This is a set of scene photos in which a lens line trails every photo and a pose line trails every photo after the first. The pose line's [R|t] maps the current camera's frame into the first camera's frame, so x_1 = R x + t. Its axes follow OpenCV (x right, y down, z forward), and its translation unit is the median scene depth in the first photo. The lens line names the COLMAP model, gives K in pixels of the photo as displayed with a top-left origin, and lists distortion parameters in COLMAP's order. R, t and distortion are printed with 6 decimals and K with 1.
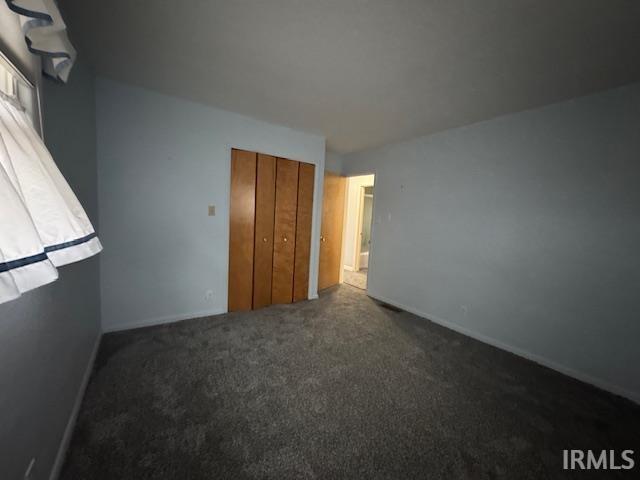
lens RADIAL K [[254.8, 0, 320.0], [0, 254.8, 240.0], [0, 0, 1]] dist [-0.001867, -0.000035]
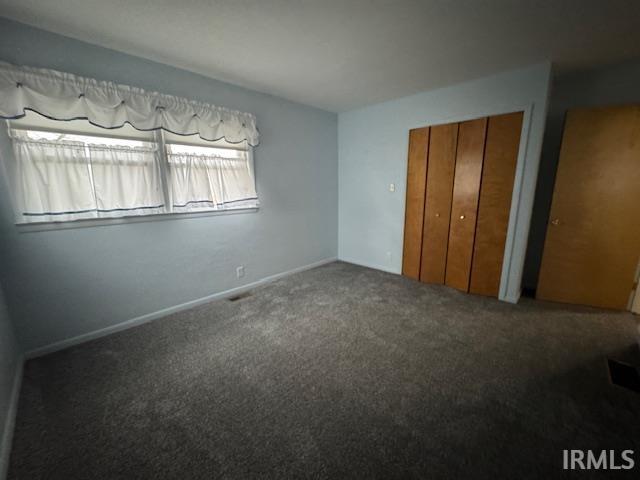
lens RADIAL K [[254.8, 0, 320.0], [0, 254.8, 240.0], [0, 0, 1]] dist [-0.001867, -0.000035]
pose [[0.186797, 0.139817, -0.972398, 0.671740], [-0.084655, 0.988429, 0.125860, 0.009490], [0.978744, 0.058808, 0.196472, 0.384405]]
